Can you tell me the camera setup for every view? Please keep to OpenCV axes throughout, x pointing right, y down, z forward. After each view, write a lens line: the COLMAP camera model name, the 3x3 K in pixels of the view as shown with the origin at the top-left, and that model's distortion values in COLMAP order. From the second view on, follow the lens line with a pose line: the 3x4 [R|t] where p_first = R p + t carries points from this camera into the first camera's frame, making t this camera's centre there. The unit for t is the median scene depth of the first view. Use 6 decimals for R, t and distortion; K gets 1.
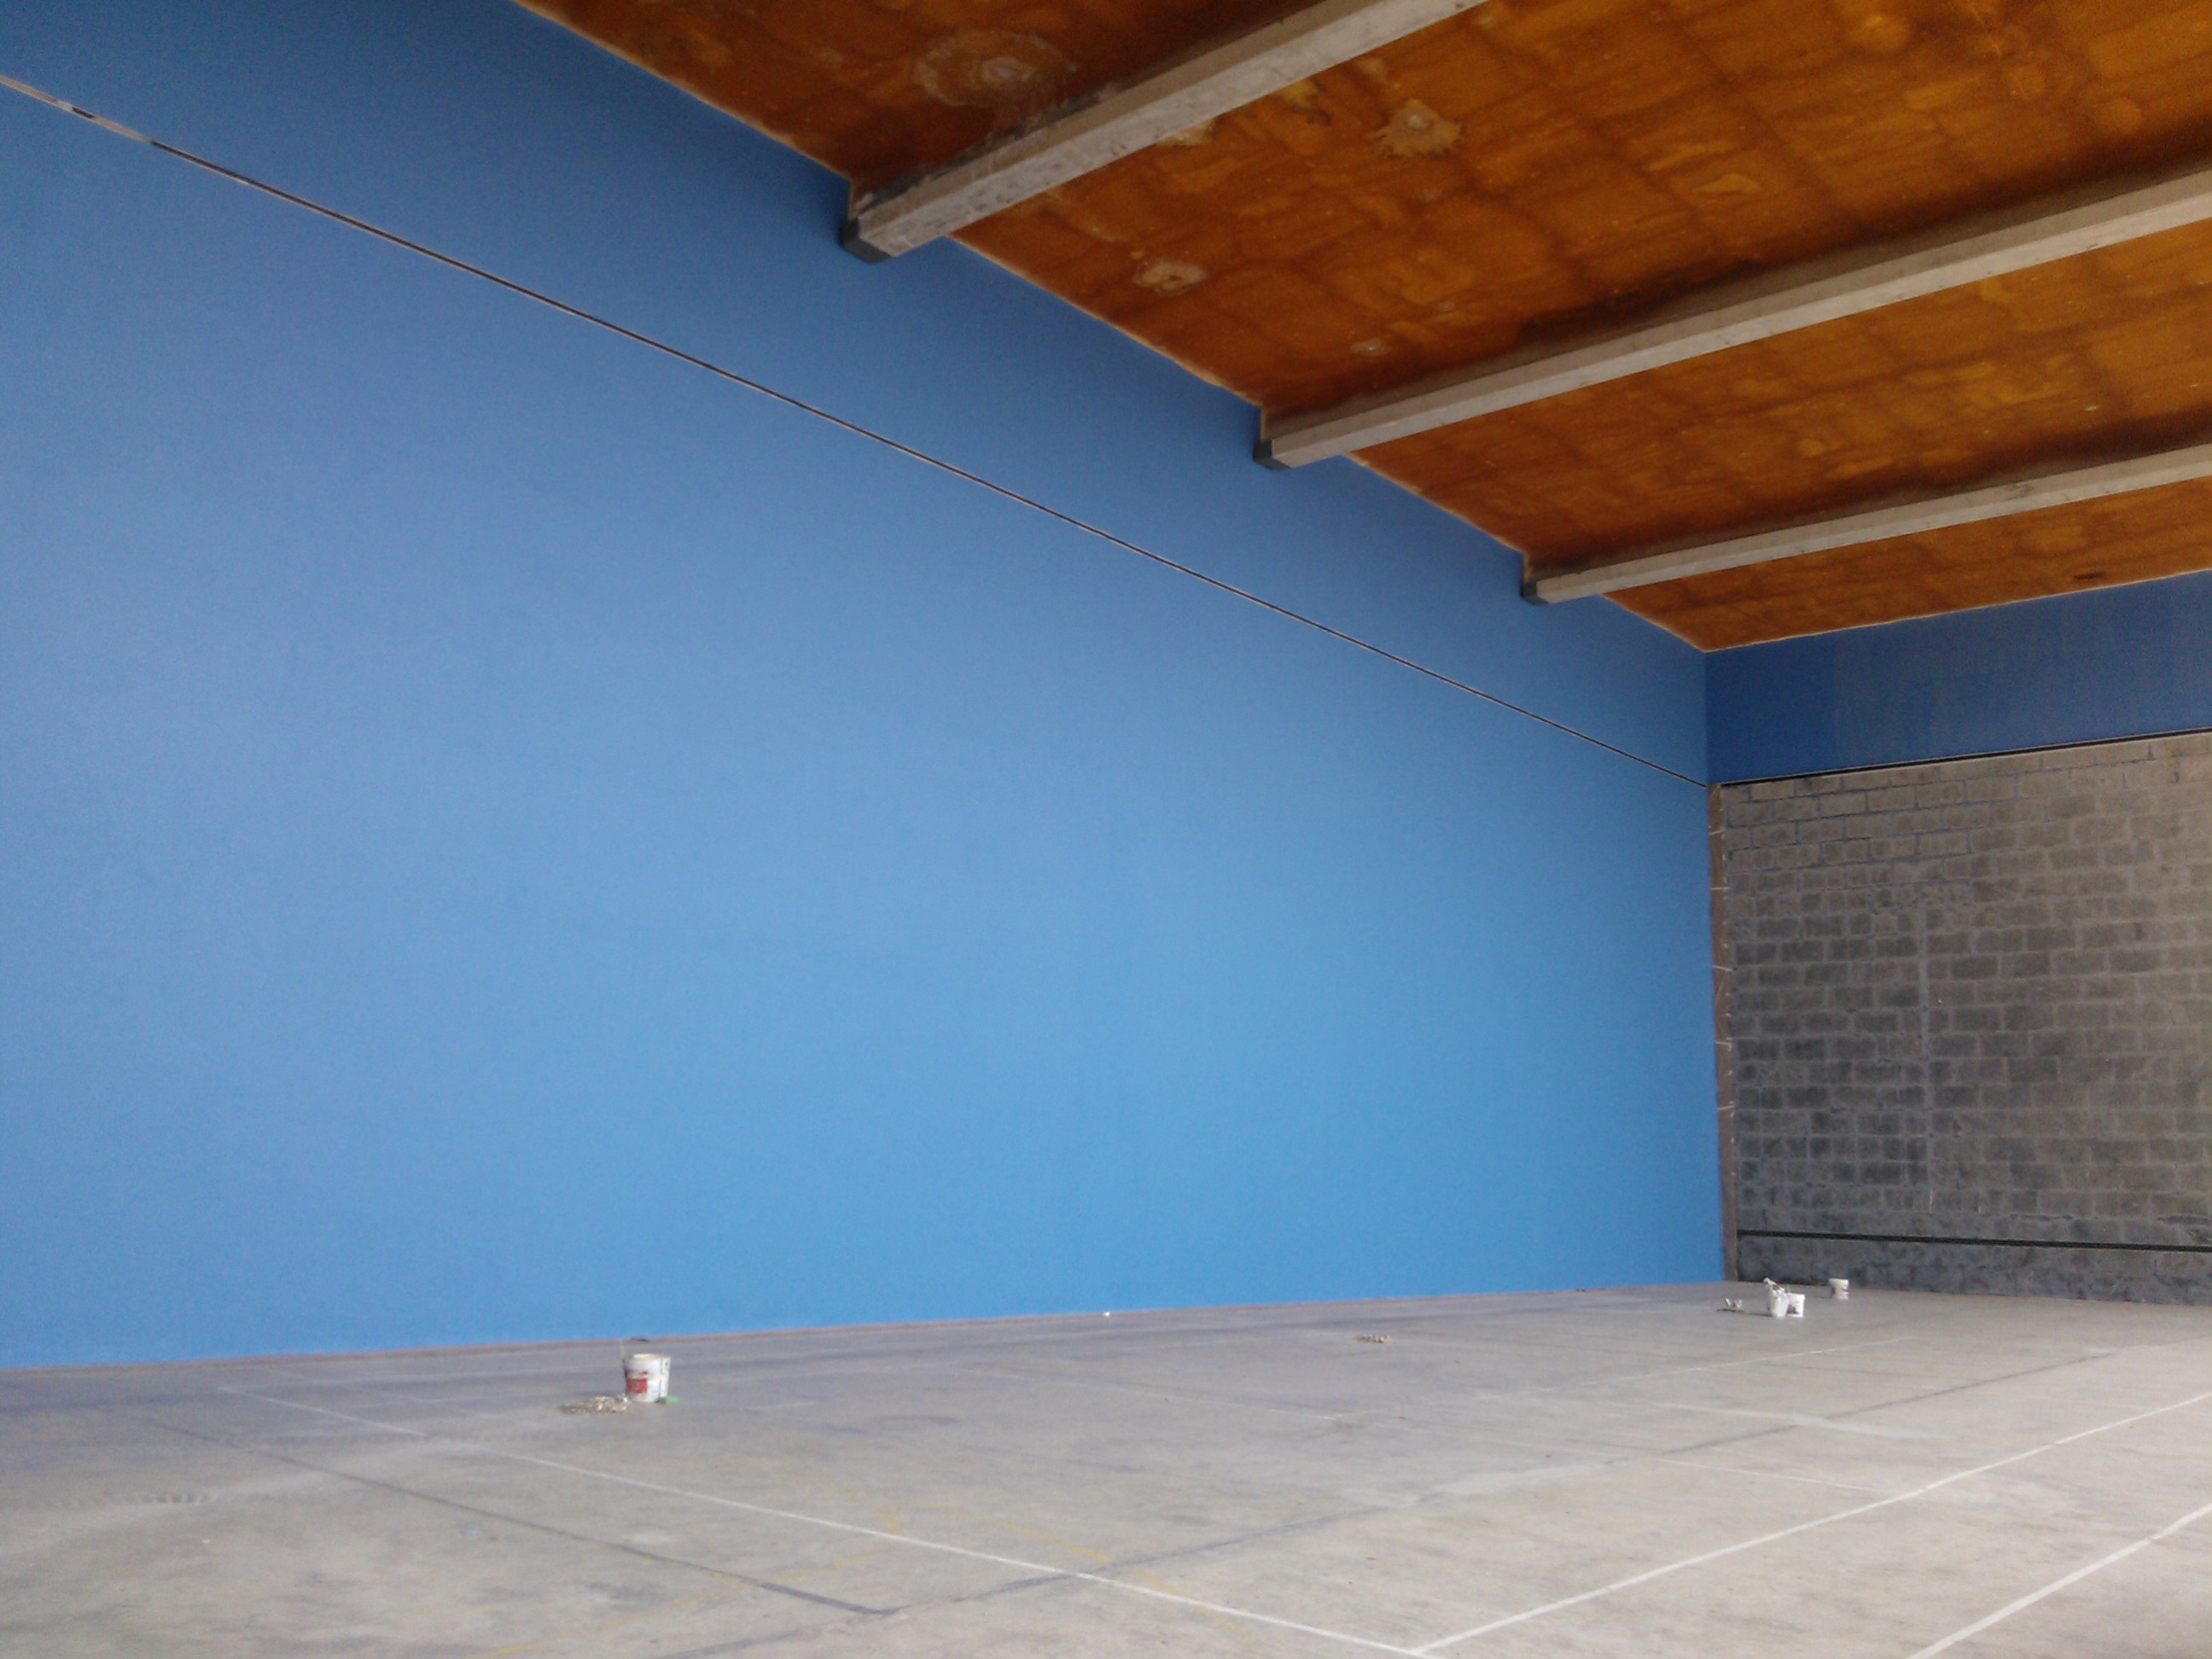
lens RADIAL K [[1892.0, 0, 1096.4], [0, 1892.0, 845.5], [0, 0, 1]] dist [0.021220, -0.110397]
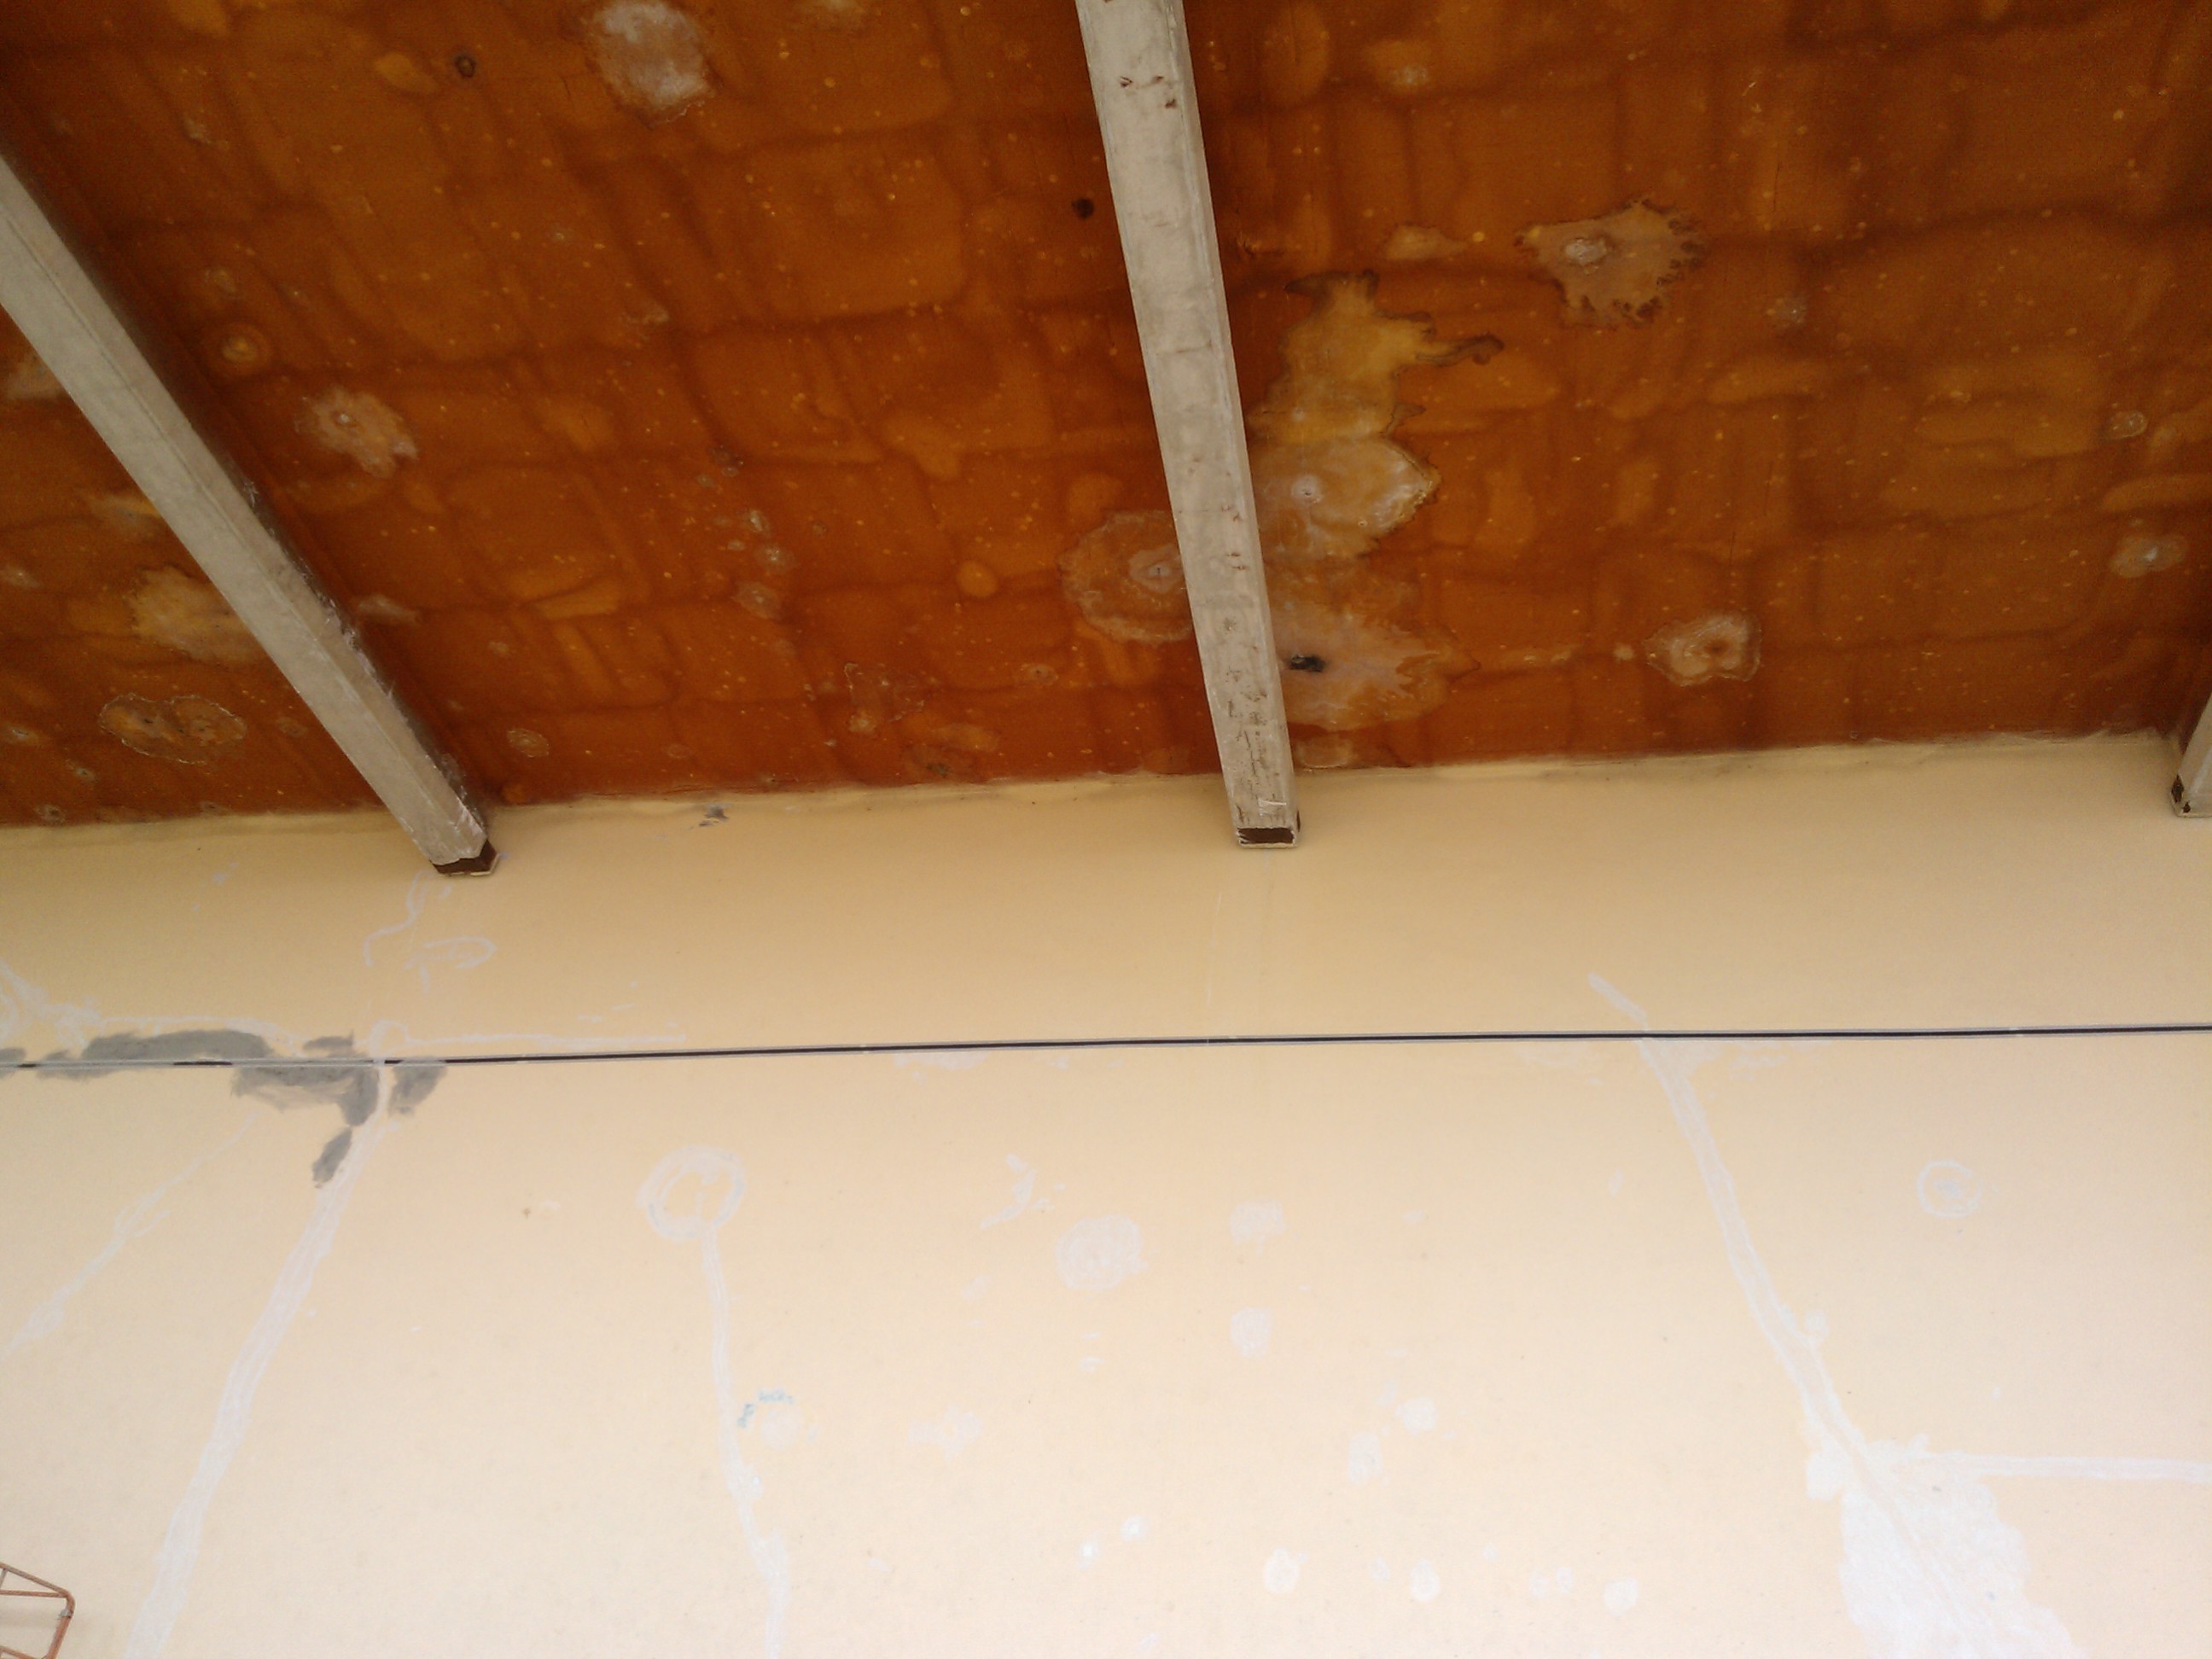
lens RADIAL K [[1874.3, 0, 1090.3], [0, 1874.3, 834.7], [0, 0, 1]] dist [0.087735, -0.261267]
pose [[0.512561, -0.488082, -0.706440, 0.261797], [0.082712, 0.846972, -0.525164, 0.065588], [0.854658, 0.210748, 0.474495, 0.352990]]
